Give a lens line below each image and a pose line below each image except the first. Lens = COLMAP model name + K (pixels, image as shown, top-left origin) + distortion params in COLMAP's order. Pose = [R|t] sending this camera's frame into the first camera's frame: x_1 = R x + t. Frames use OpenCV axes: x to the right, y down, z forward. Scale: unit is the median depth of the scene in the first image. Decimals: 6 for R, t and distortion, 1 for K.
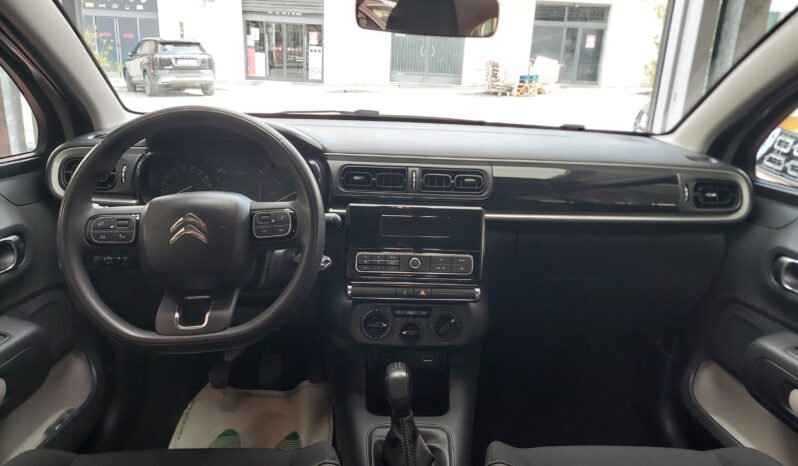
lens RADIAL K [[578.7, 0, 415.7], [0, 578.7, 221.2], [0, 0, 1]] dist [0.102333, -0.146494]
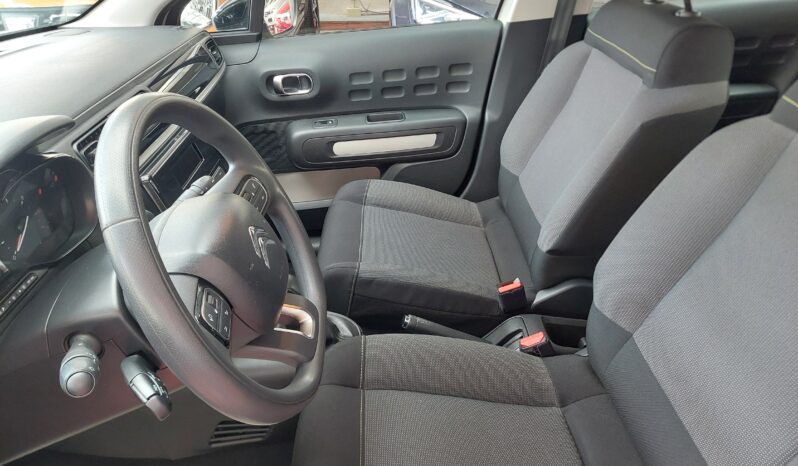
lens RADIAL K [[572.1, 0, 395.1], [0, 572.1, 221.9], [0, 0, 1]] dist [0.065601, -0.071789]
pose [[0.030003, -0.521795, 0.852543, -0.790552], [0.303479, 0.817420, 0.489618, -0.256997], [-0.952366, 0.244039, 0.182879, 0.529298]]
